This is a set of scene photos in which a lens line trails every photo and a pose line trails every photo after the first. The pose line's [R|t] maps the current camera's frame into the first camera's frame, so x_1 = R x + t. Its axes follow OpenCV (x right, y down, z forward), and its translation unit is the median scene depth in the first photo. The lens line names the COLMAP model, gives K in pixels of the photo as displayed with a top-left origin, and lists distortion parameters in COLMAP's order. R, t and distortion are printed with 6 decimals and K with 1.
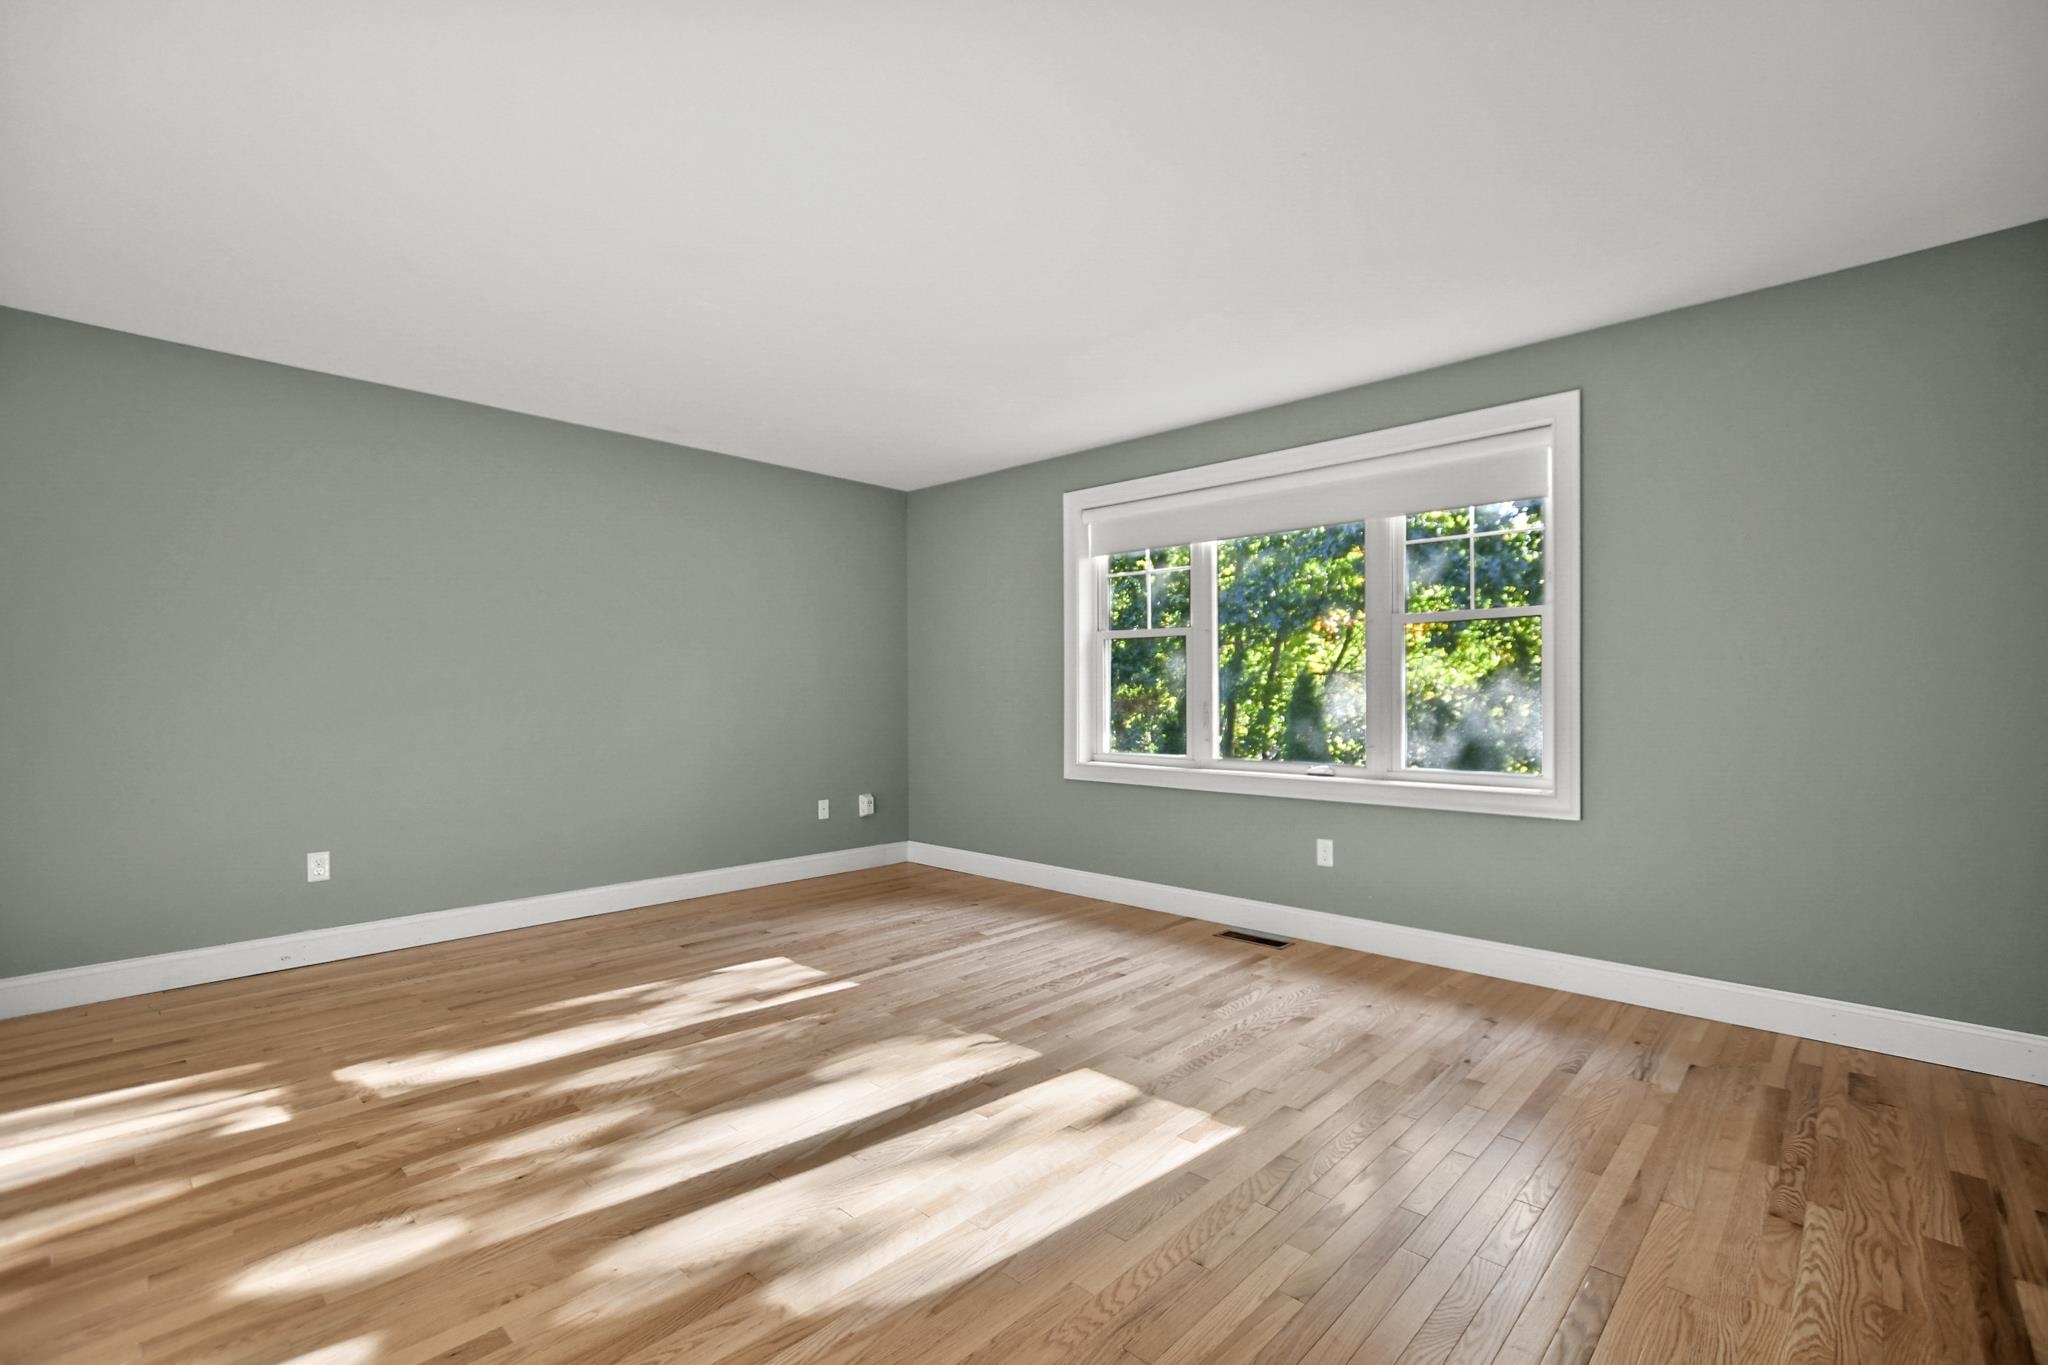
lens RADIAL K [[901.6, 0, 1021.8], [0, 901.6, 687.4], [0, 0, 1]] dist [-0.002682, 0.000070]
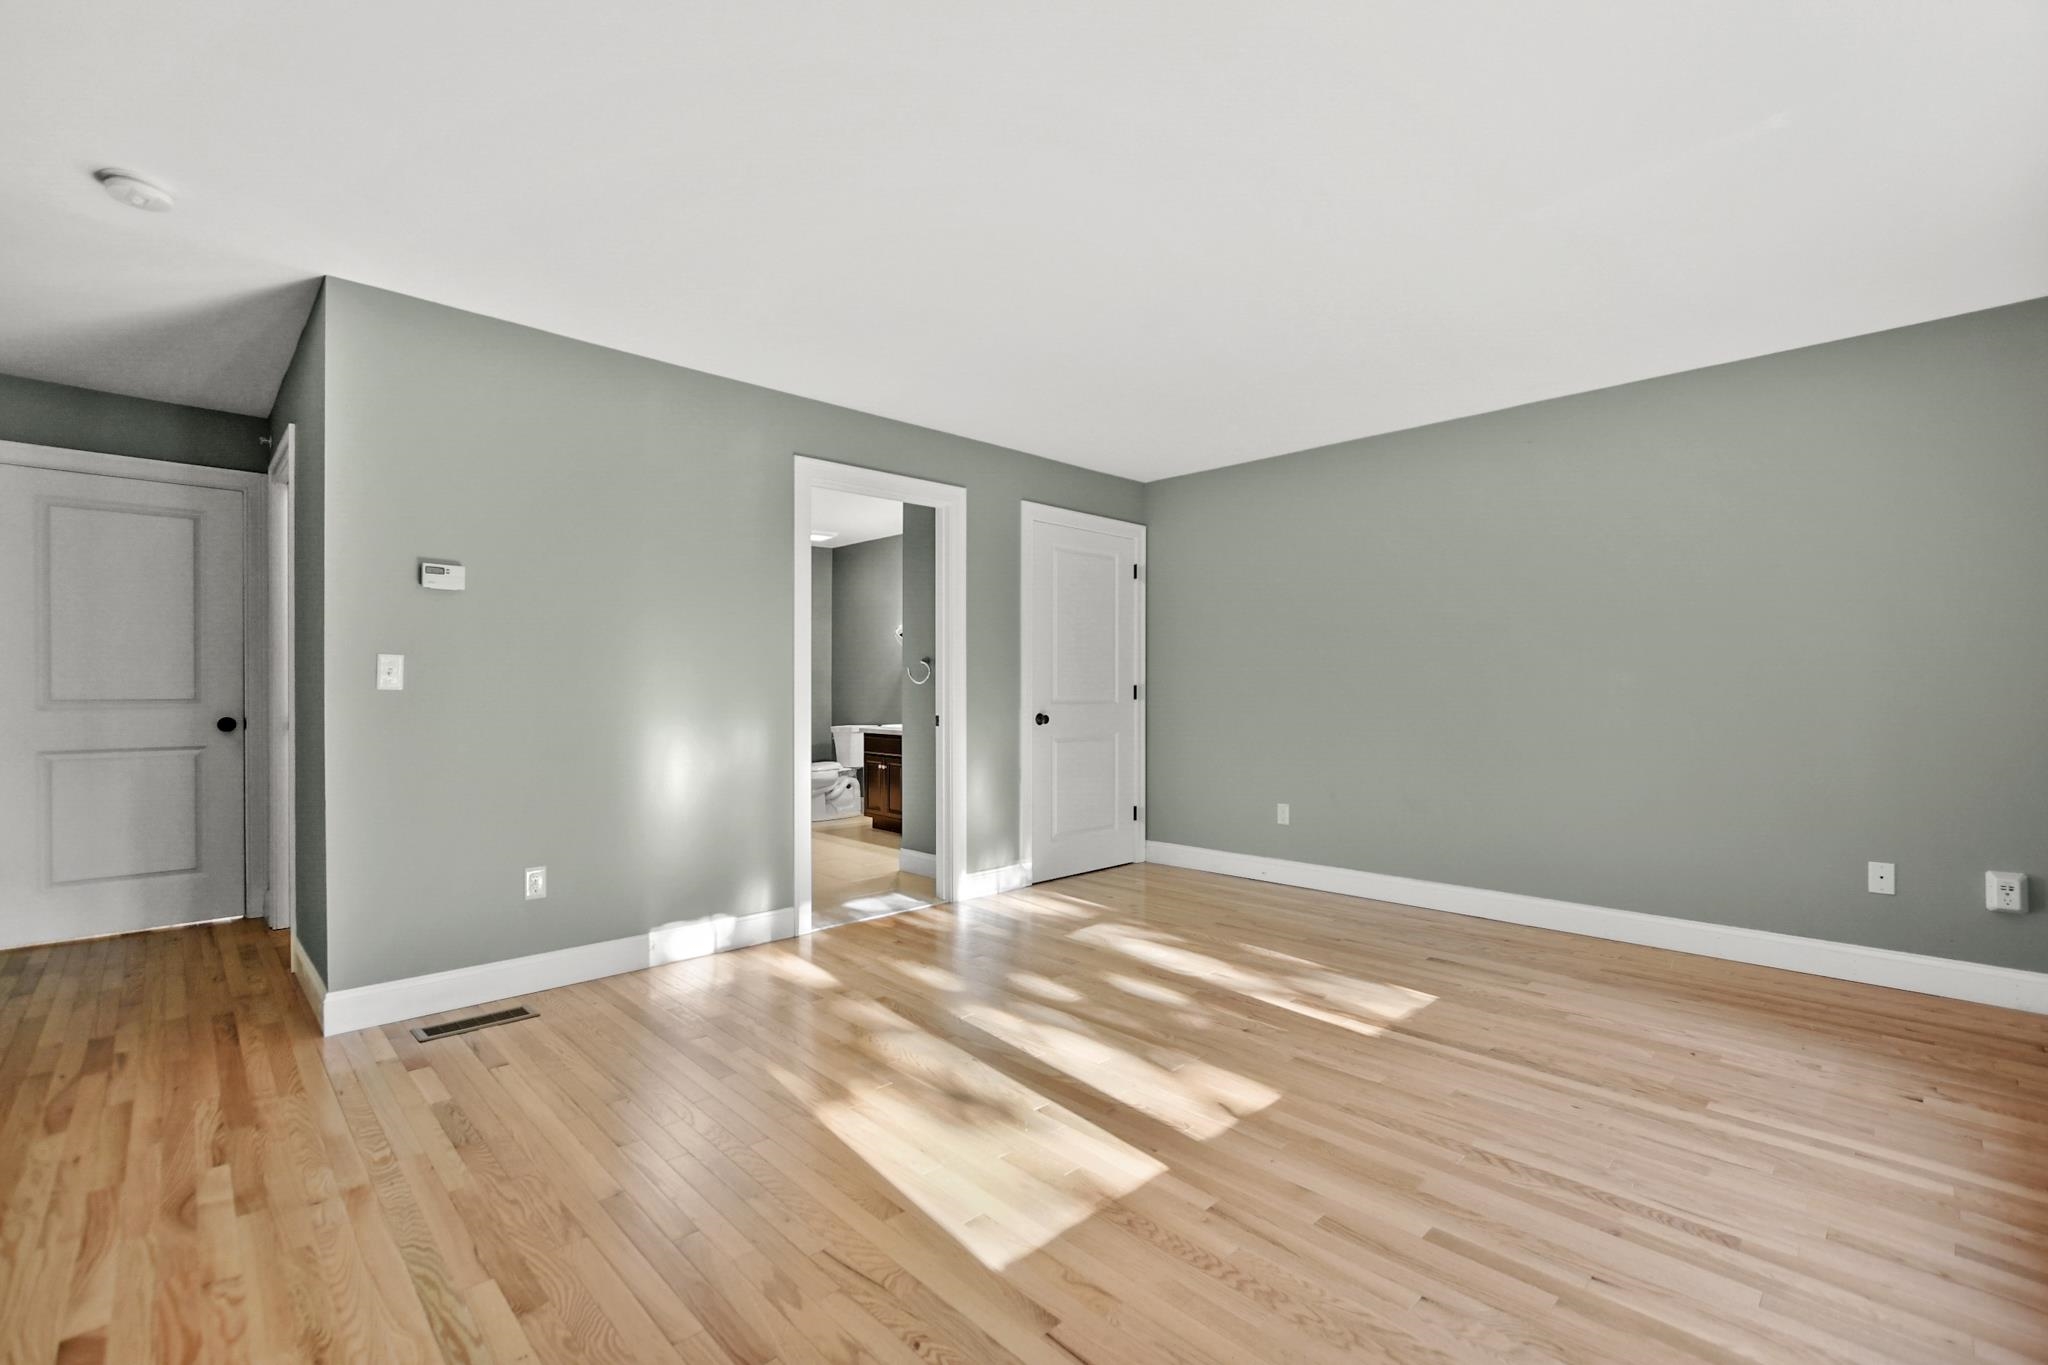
lens RADIAL K [[898.4, 0, 1015.2], [0, 898.4, 695.6], [0, 0, 1]] dist [-0.006373, -0.000275]
pose [[-0.052702, 0.006380, -0.998590, 0.633594], [0.008423, 0.999947, 0.005944, 0.004824], [0.998575, -0.008098, -0.052753, 0.678456]]
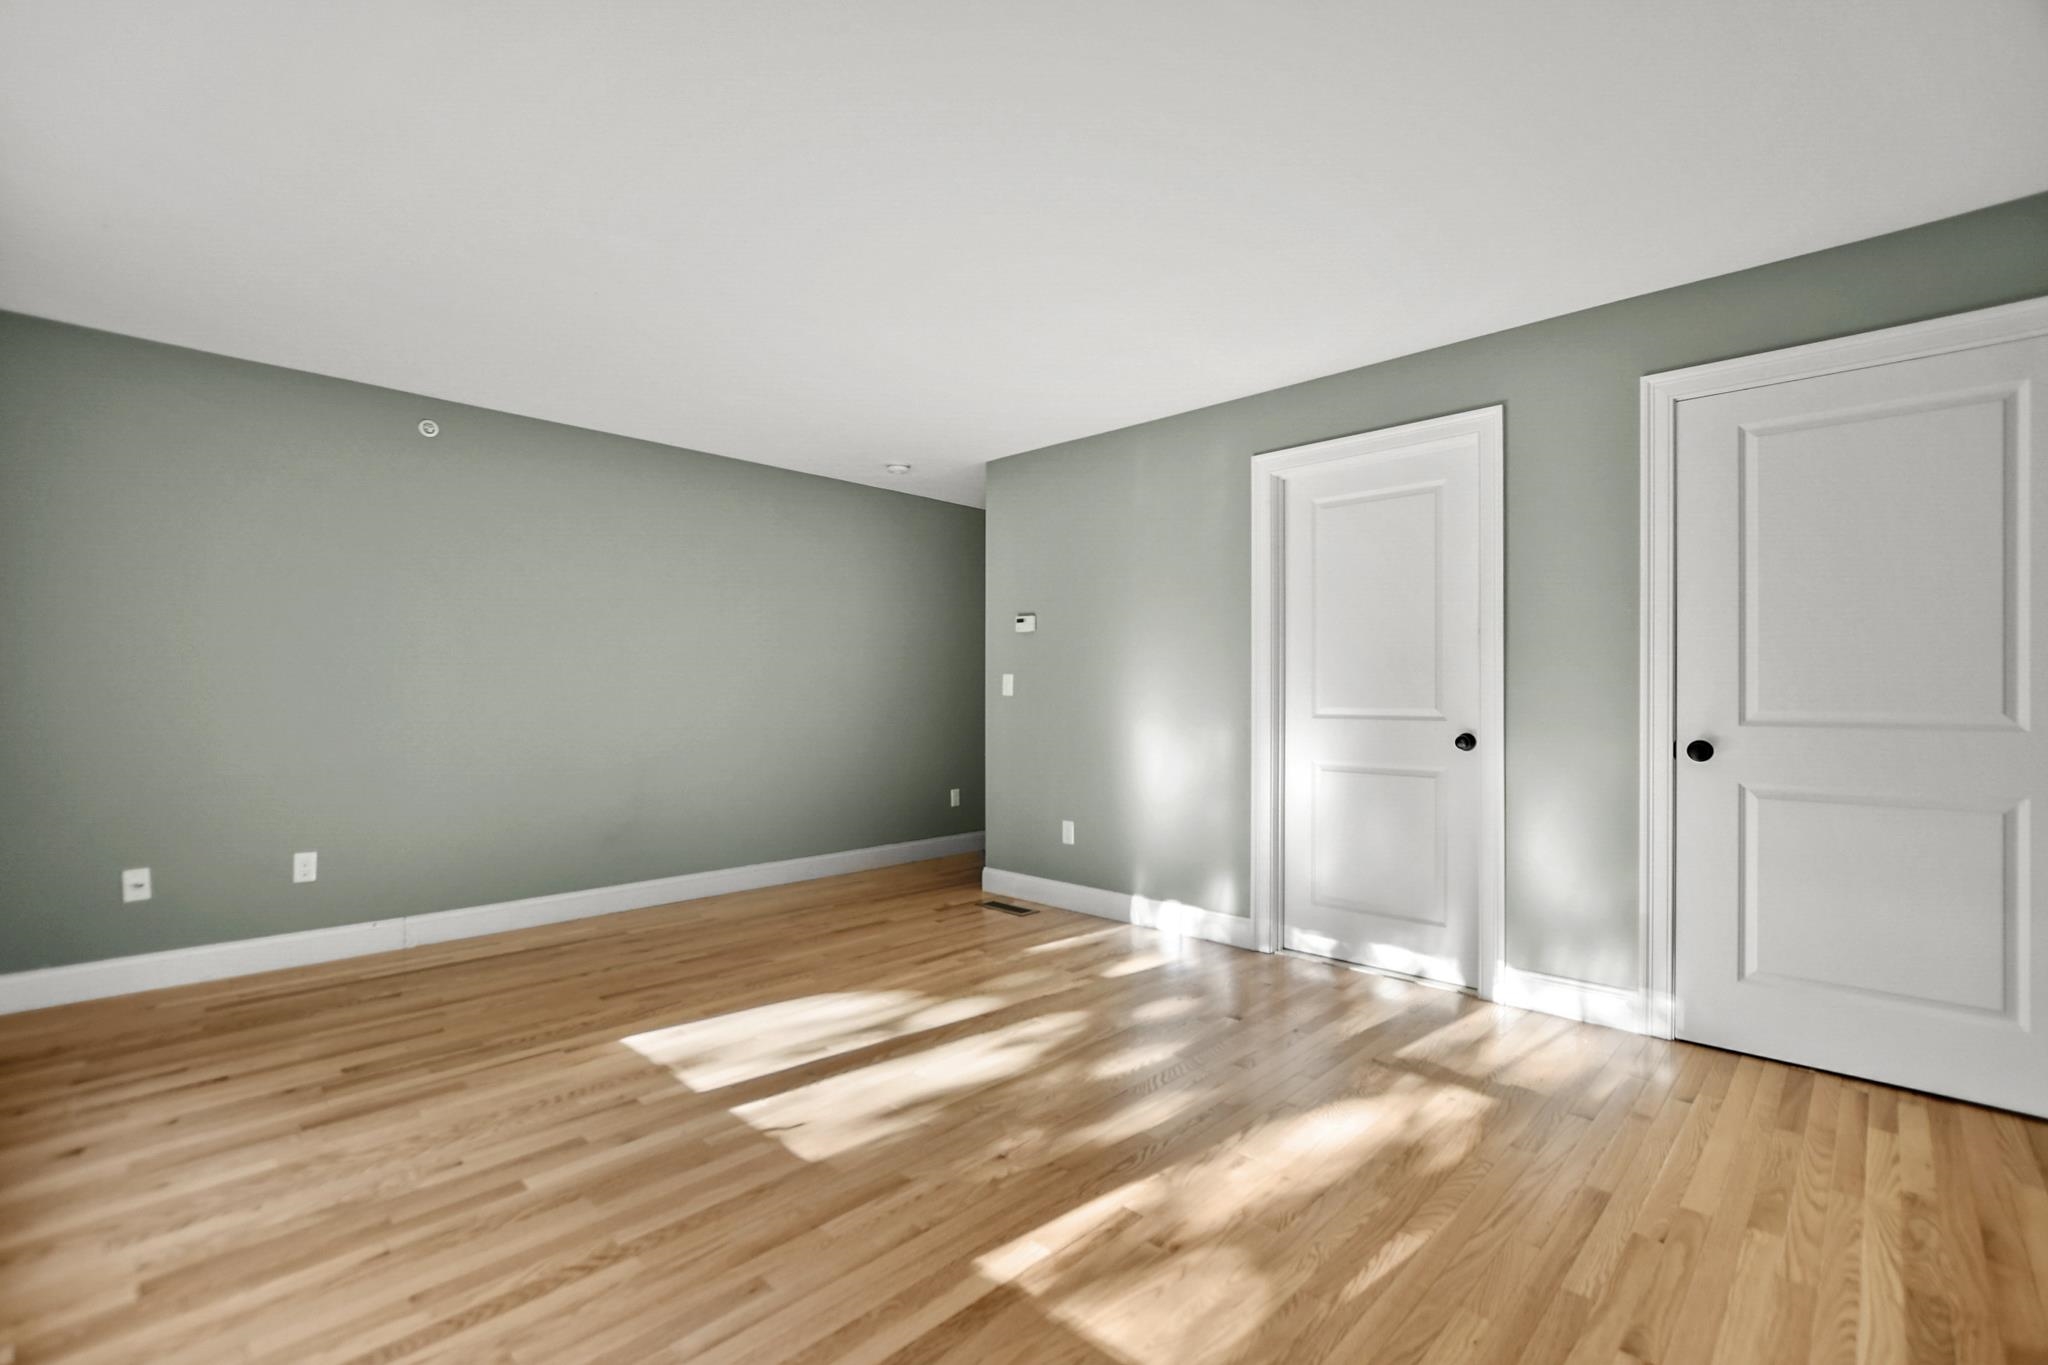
lens RADIAL K [[898.4, 0, 1015.2], [0, 898.4, 695.6], [0, 0, 1]] dist [-0.006373, -0.000275]
pose [[-0.999866, -0.001288, 0.016324, -0.203131], [-0.001391, 0.999979, -0.006278, 0.008298], [-0.016316, -0.006300, -0.999847, 1.444695]]
